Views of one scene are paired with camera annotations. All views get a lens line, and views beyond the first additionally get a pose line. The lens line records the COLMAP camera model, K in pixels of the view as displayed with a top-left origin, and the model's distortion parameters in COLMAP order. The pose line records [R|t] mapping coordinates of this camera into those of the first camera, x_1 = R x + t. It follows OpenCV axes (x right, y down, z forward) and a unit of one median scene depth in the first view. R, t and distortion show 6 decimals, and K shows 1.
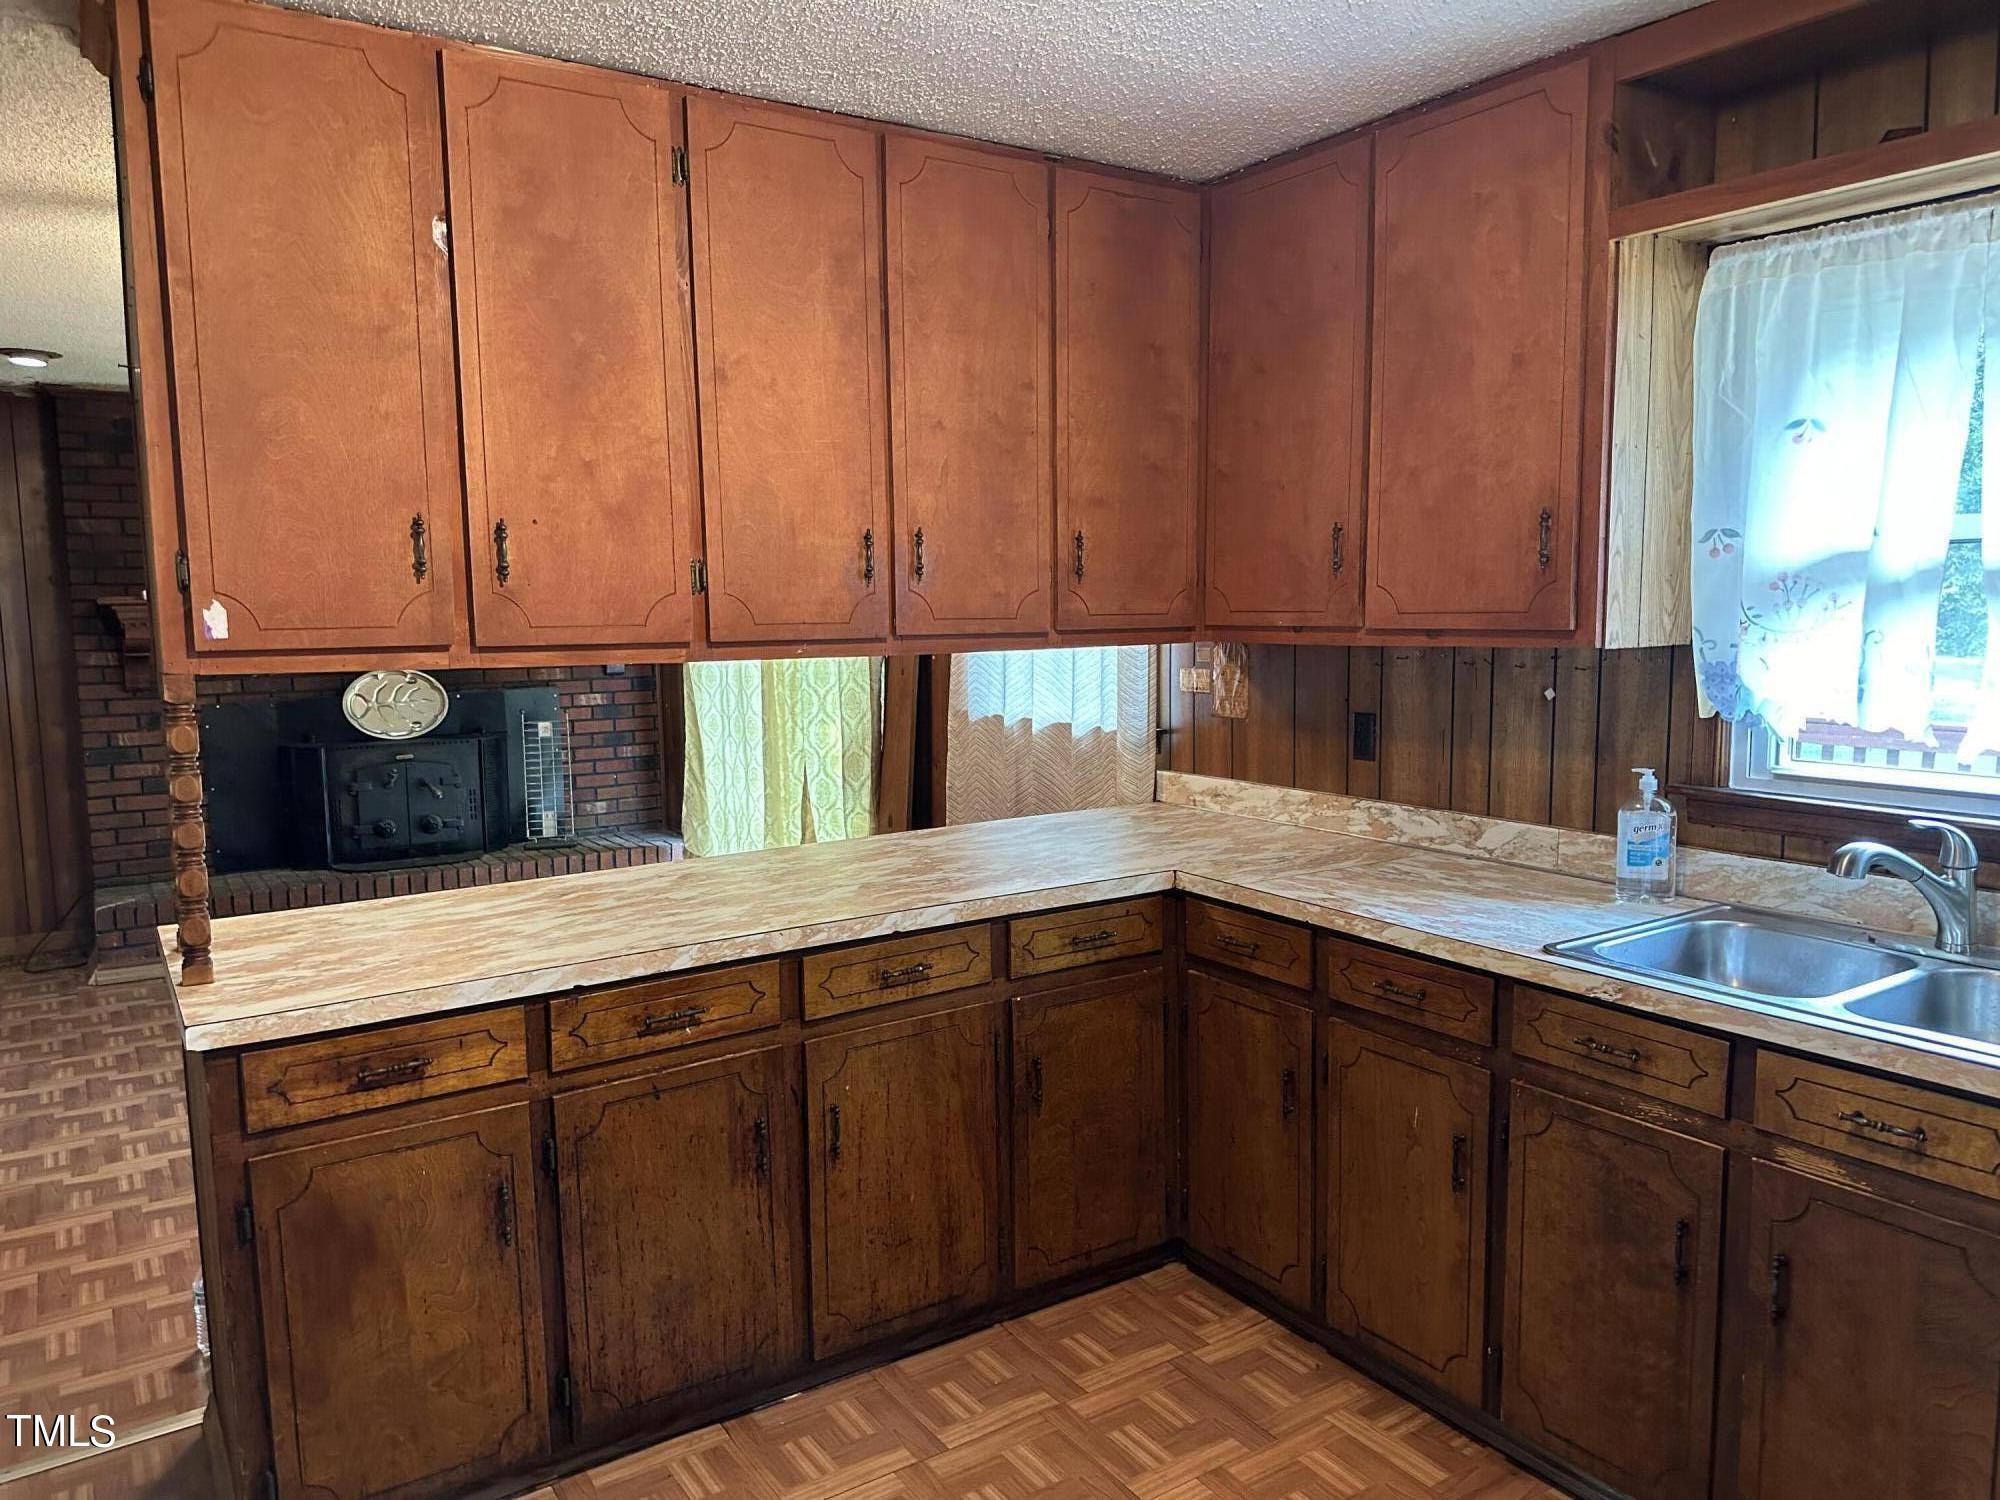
lens RADIAL K [[1394.3, 0, 995.6], [0, 1394.3, 746.7], [0, 0, 1]] dist [0.106868, -0.158457]
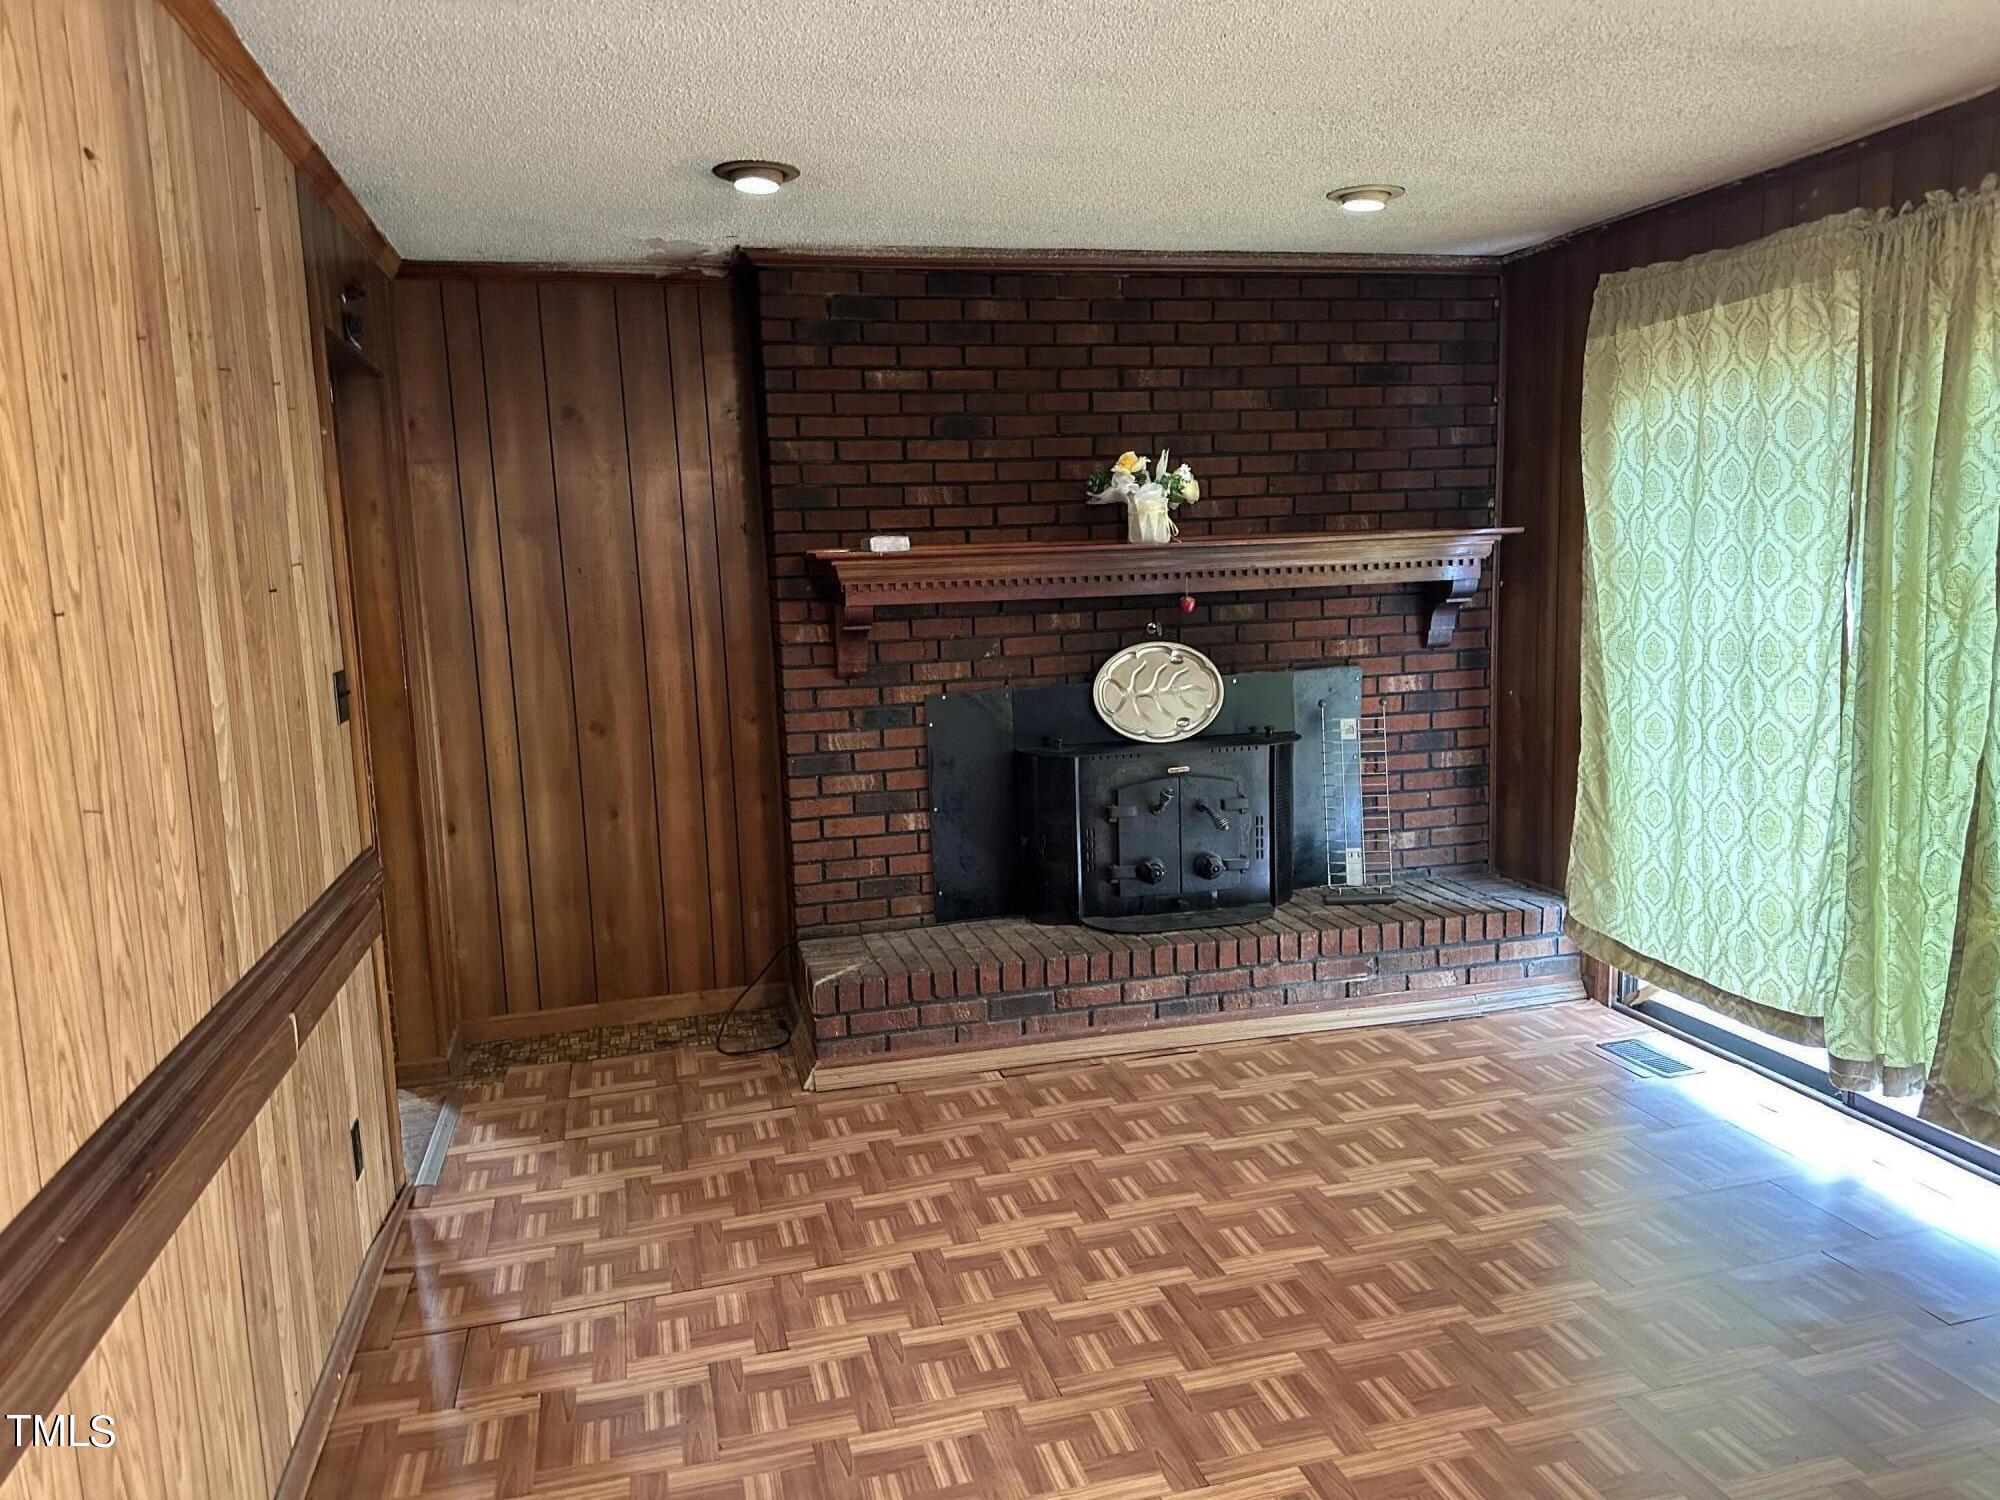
lens RADIAL K [[1392.3, 0, 986.4], [0, 1392.3, 751.0], [0, 0, 1]] dist [0.187540, -0.370068]
pose [[0.943699, 0.024826, -0.329872, -0.281851], [-0.012048, 0.999098, 0.040727, -0.029644], [0.330585, -0.034460, 0.943147, 0.317721]]
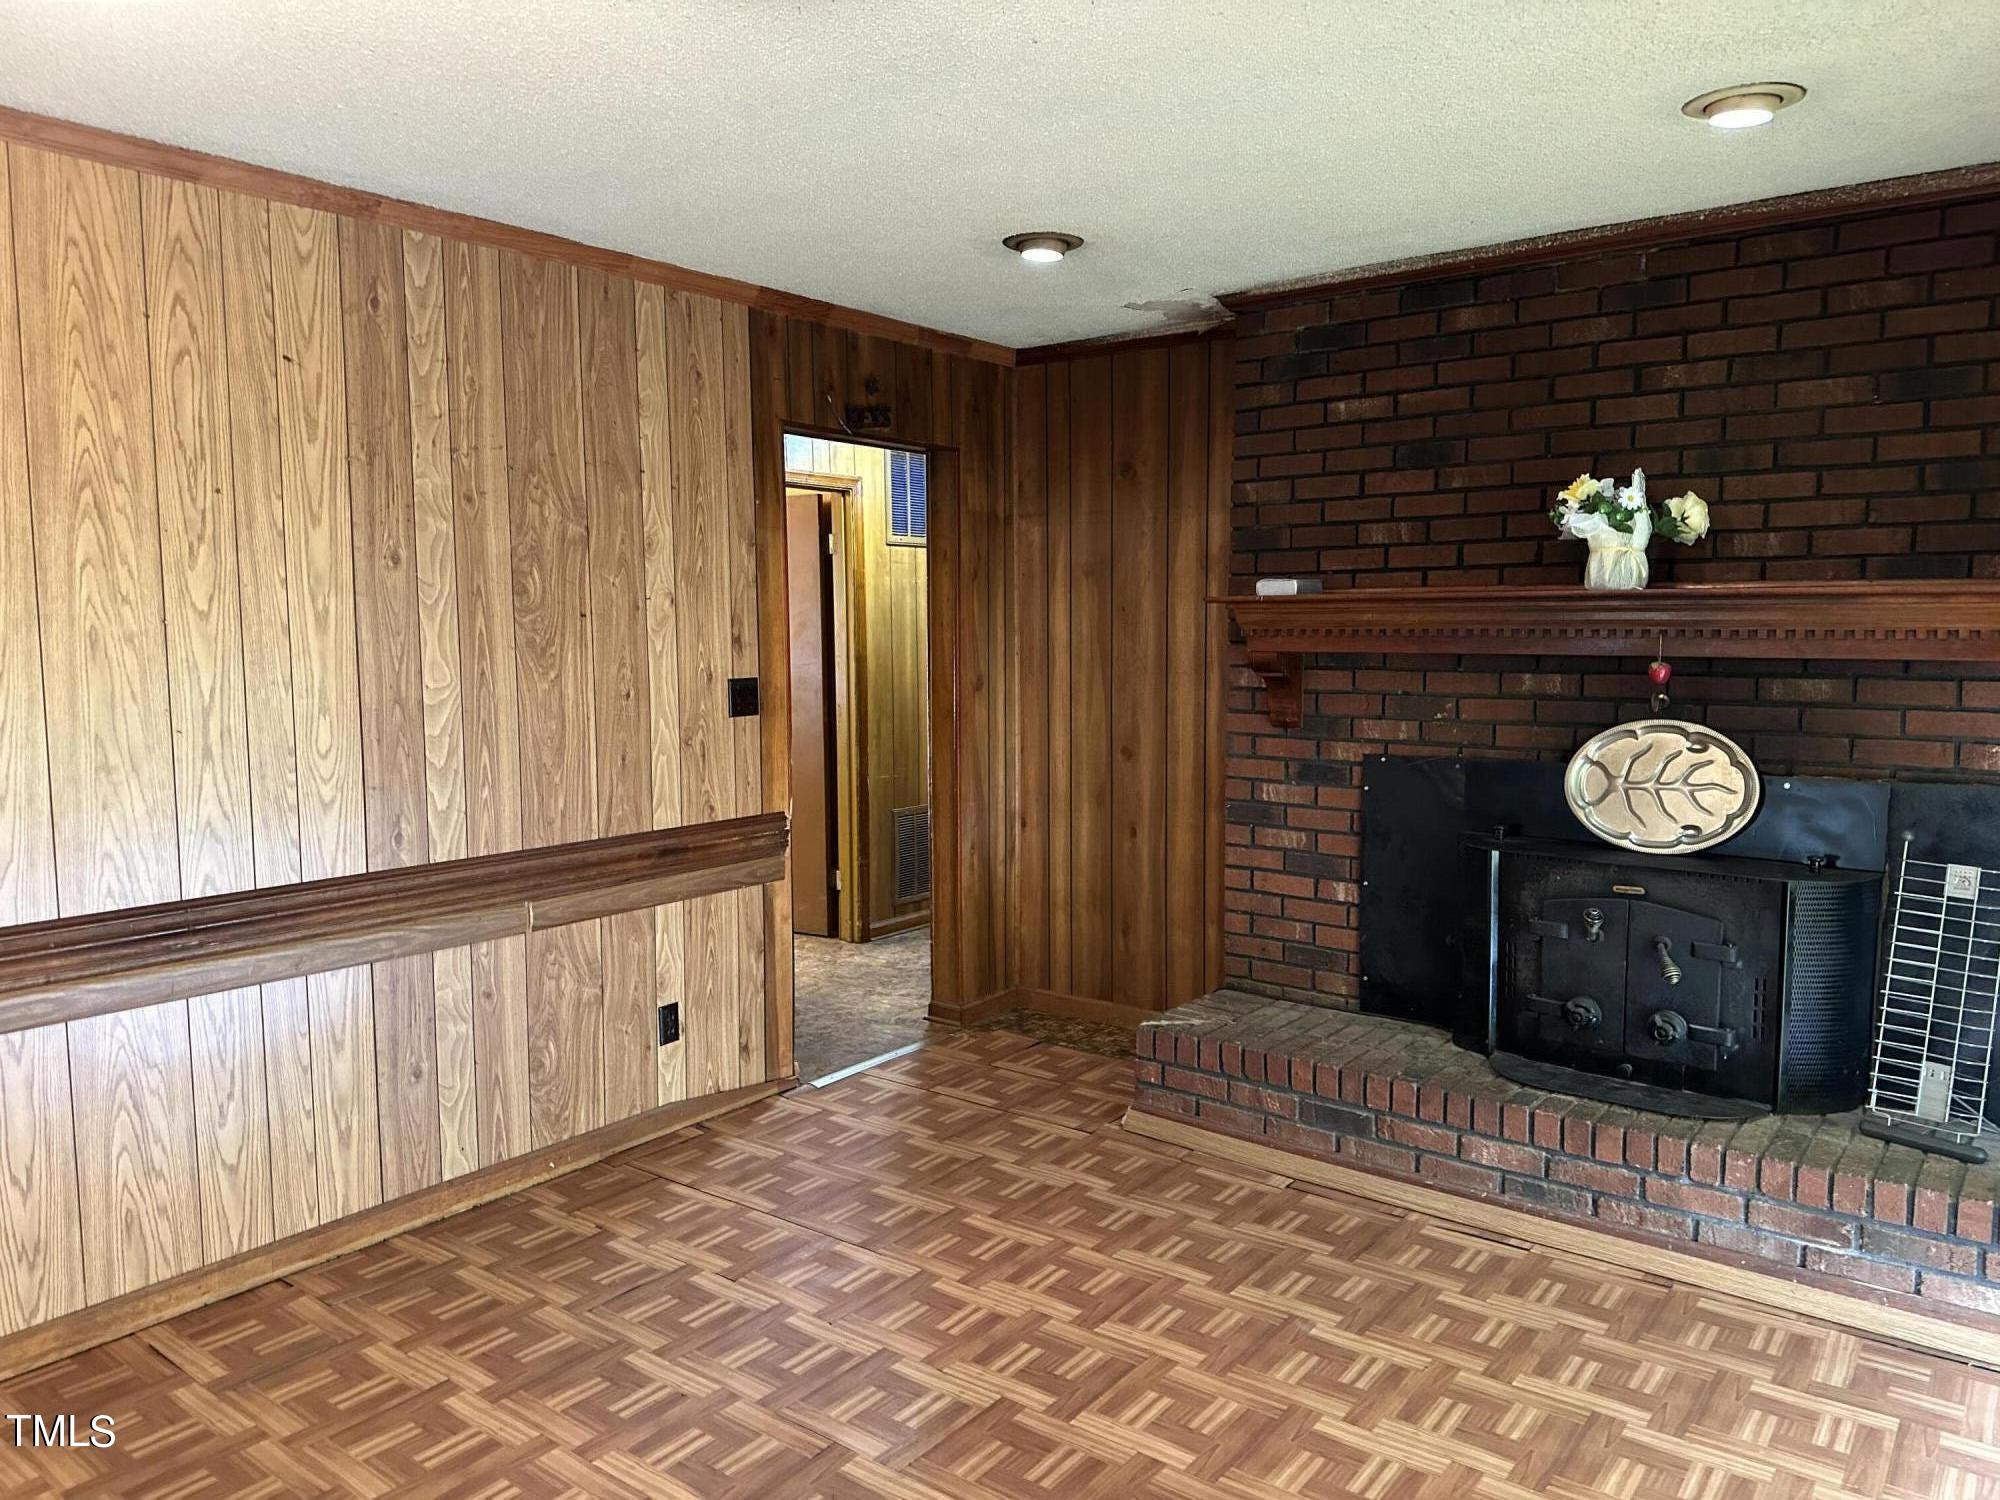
lens RADIAL K [[1394.3, 0, 995.6], [0, 1394.3, 746.7], [0, 0, 1]] dist [0.106868, -0.158457]
pose [[0.314135, 0.101426, -0.943945, 0.002400], [-0.097149, 0.992492, 0.074312, -0.063145], [0.944395, 0.068359, 0.321630, 0.609956]]
